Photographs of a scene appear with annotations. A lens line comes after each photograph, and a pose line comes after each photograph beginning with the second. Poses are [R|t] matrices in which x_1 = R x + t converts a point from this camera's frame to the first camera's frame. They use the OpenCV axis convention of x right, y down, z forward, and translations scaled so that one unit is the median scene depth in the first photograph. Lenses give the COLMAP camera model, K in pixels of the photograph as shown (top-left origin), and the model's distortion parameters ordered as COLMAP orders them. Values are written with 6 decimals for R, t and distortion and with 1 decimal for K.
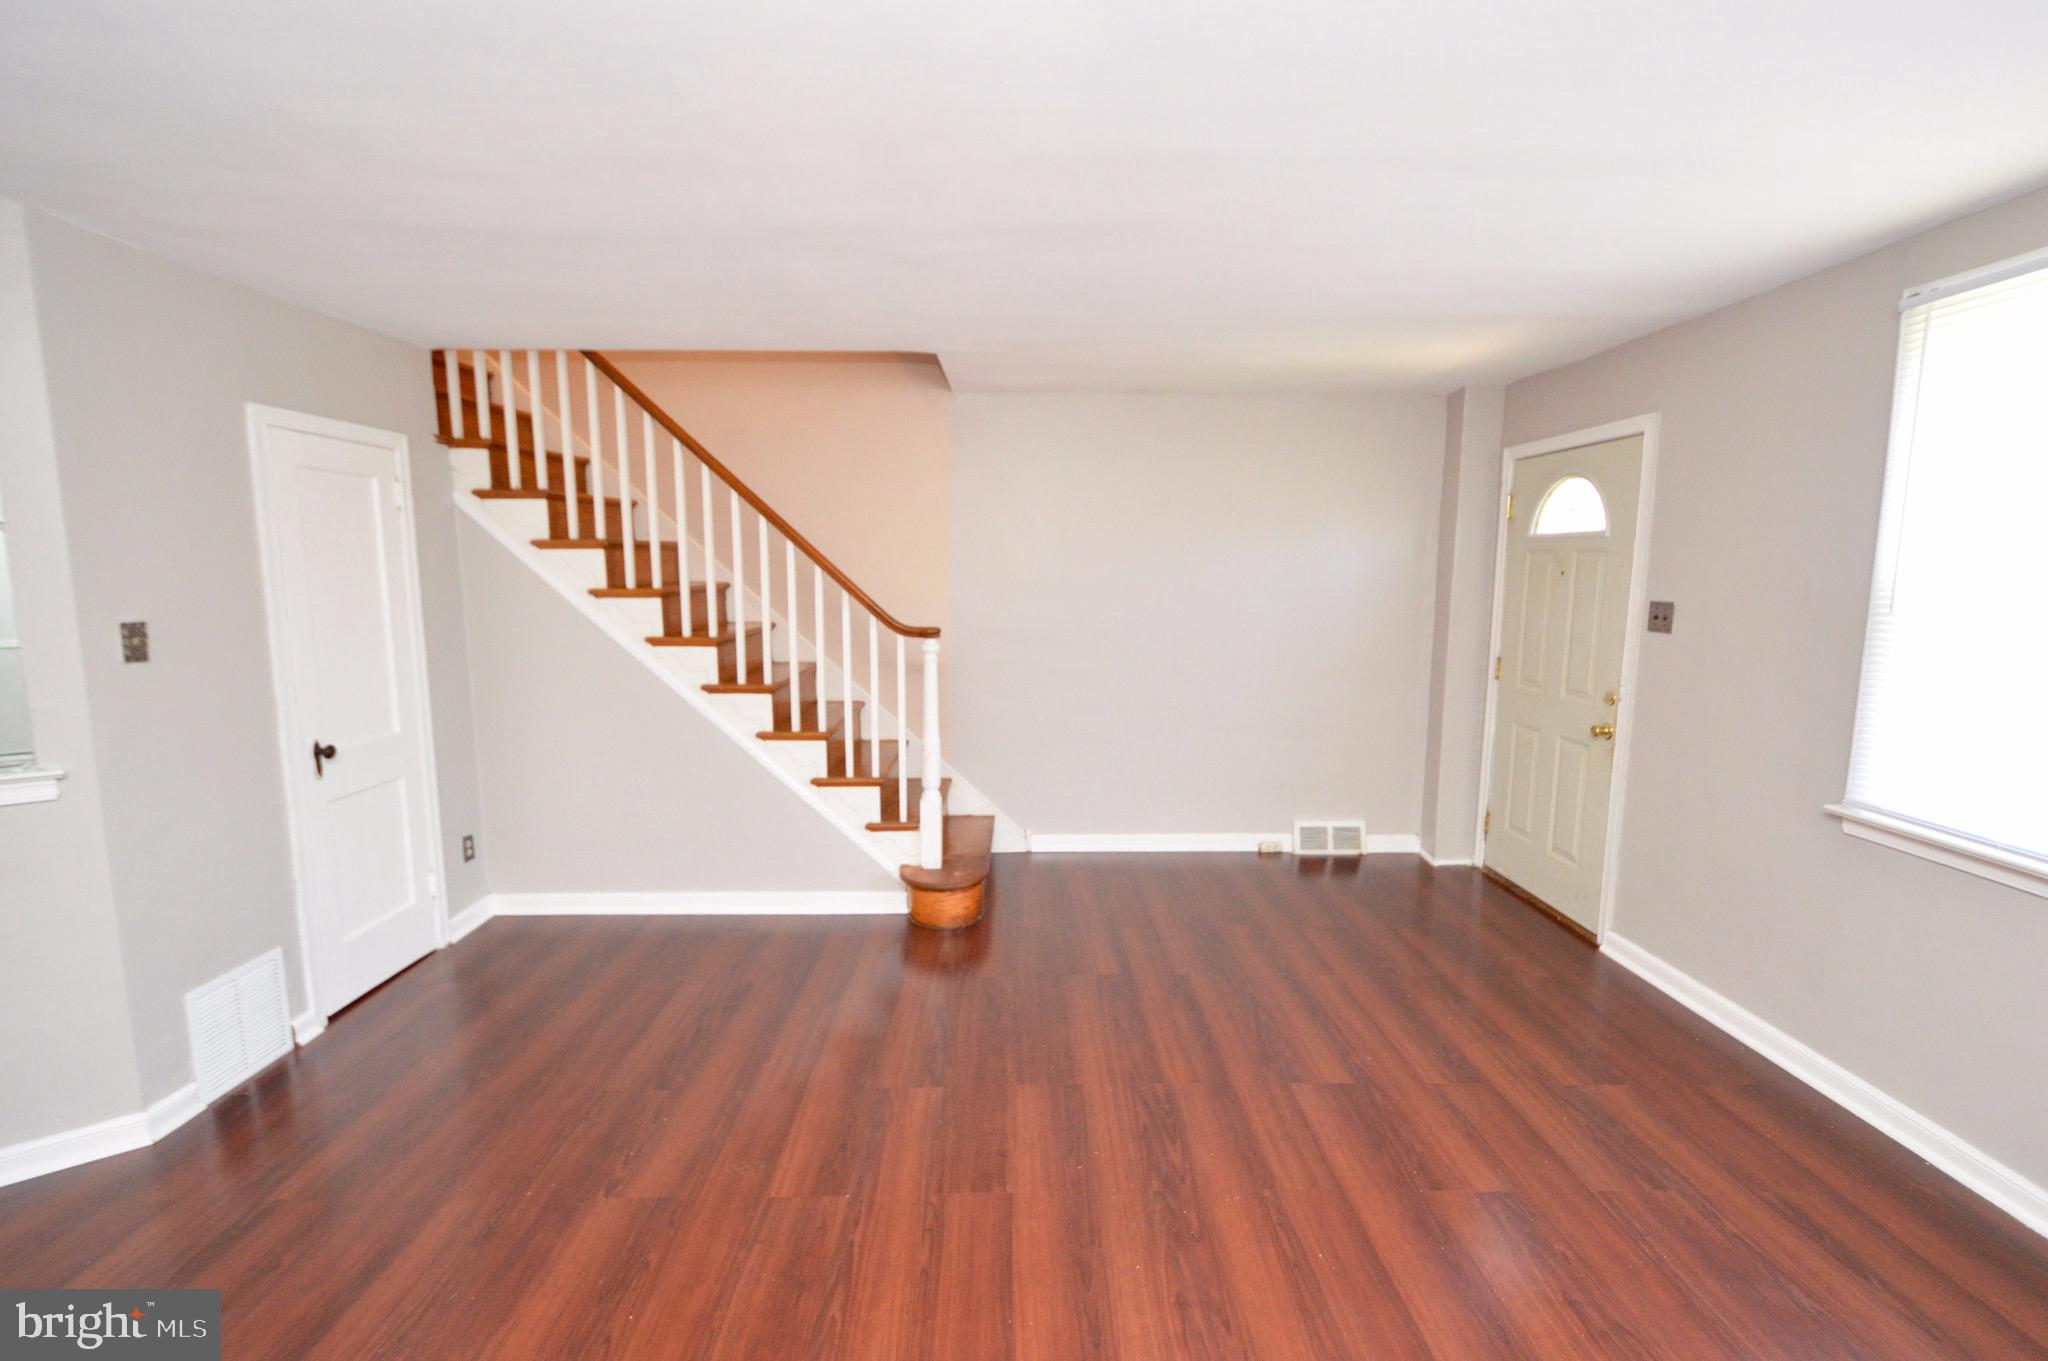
lens RADIAL K [[921.2, 0, 1026.5], [0, 921.2, 695.5], [0, 0, 1]] dist [0.011977, -0.011340]
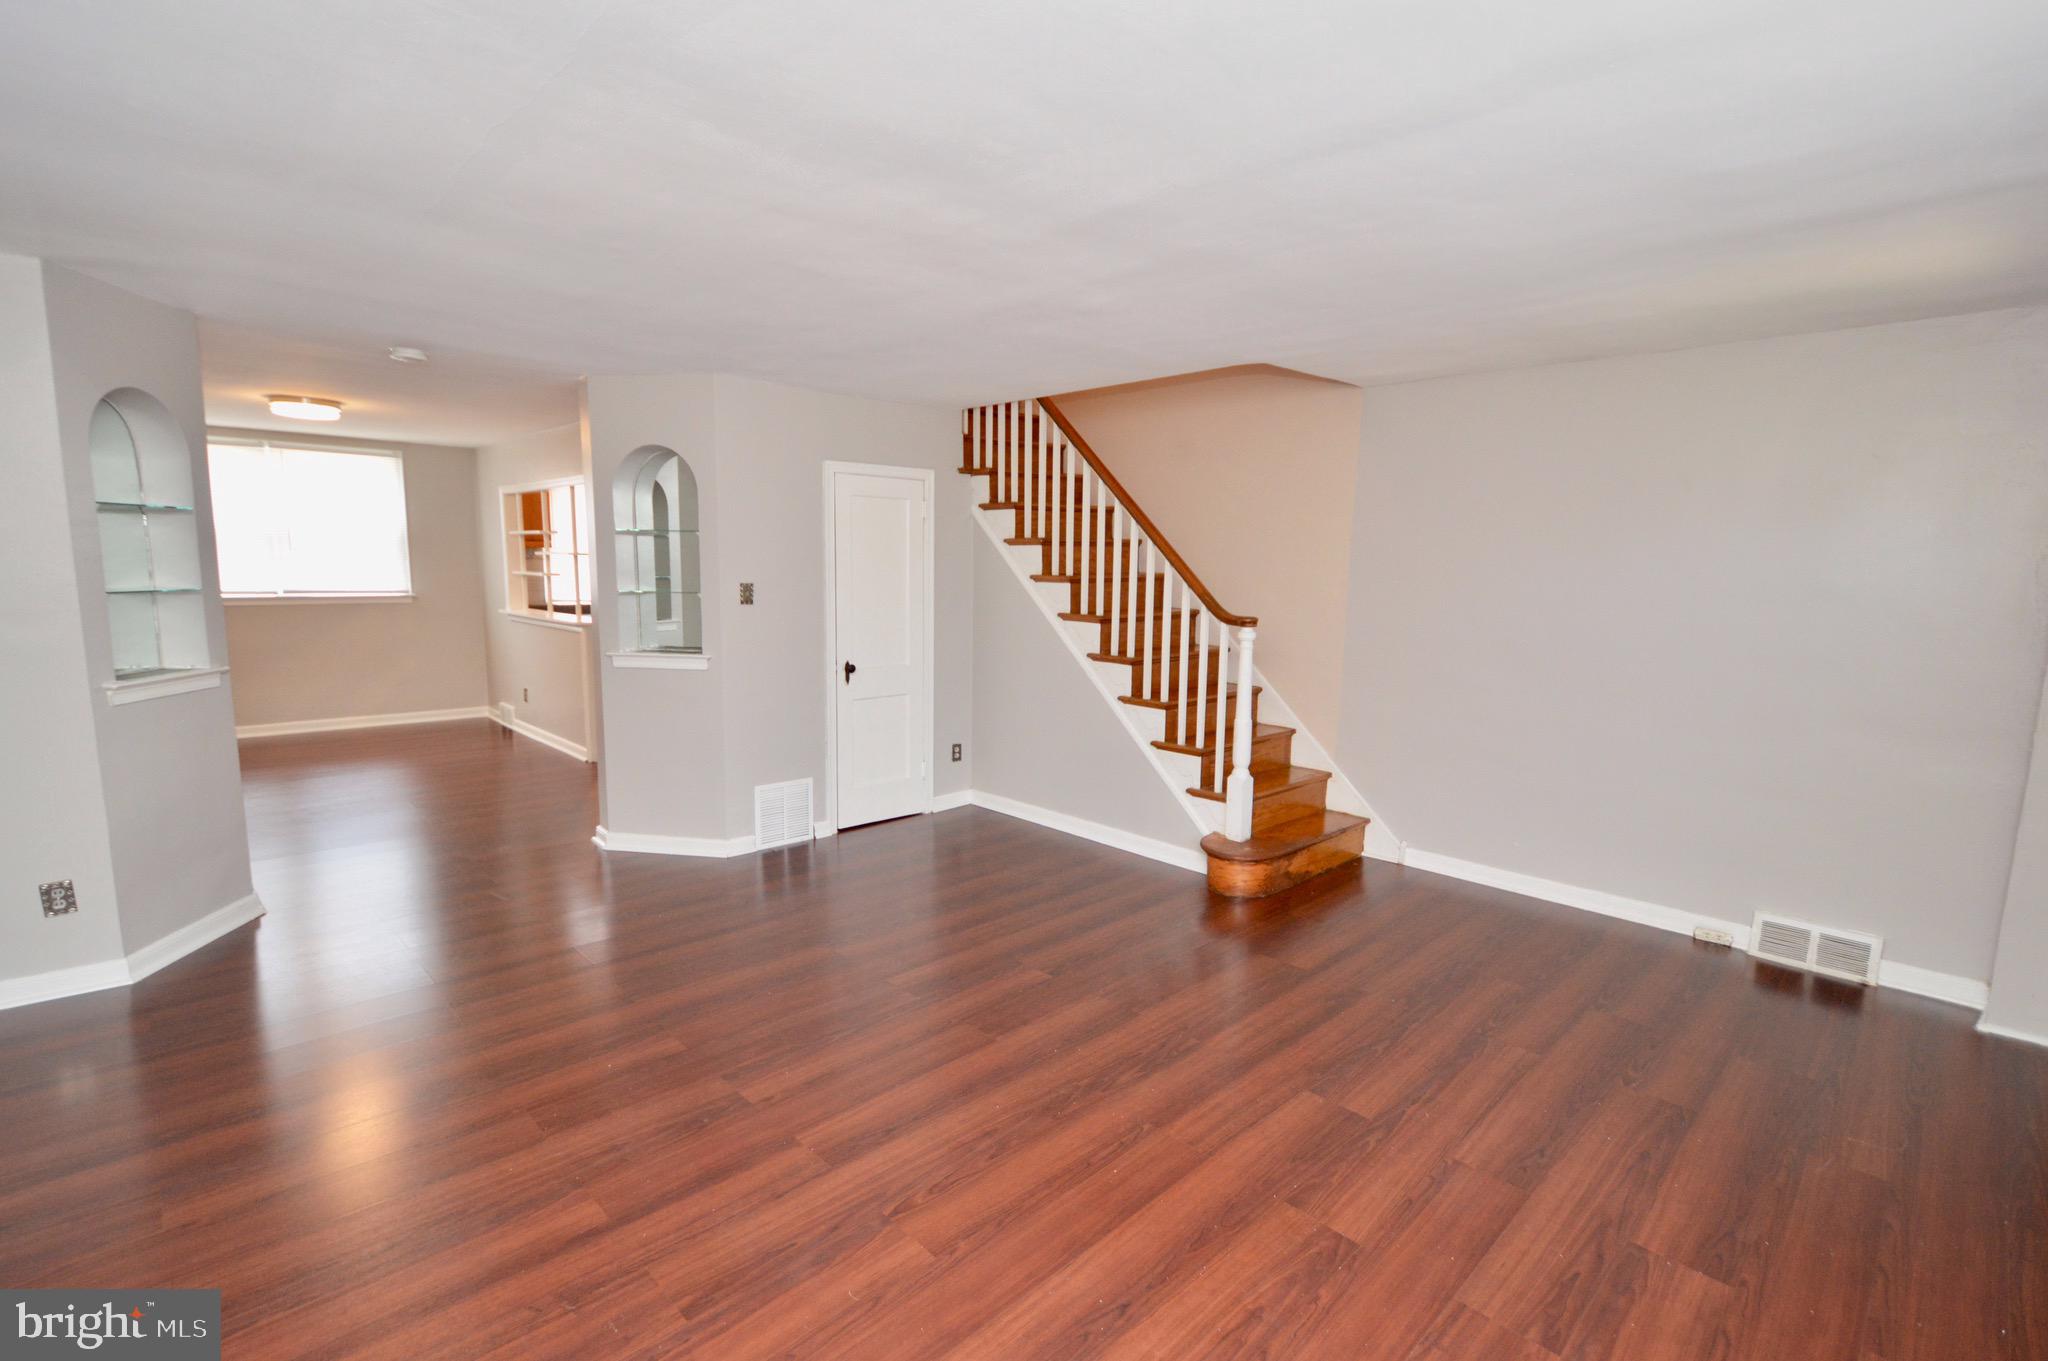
lens RADIAL K [[952.2, 0, 1025.3], [0, 952.2, 690.9], [0, 0, 1]] dist [0.000728, 0.000230]
pose [[0.680073, 0.109219, -0.724964, 0.537480], [-0.114874, 0.992502, 0.041763, -0.004605], [0.724089, 0.054878, 0.687520, 0.049088]]
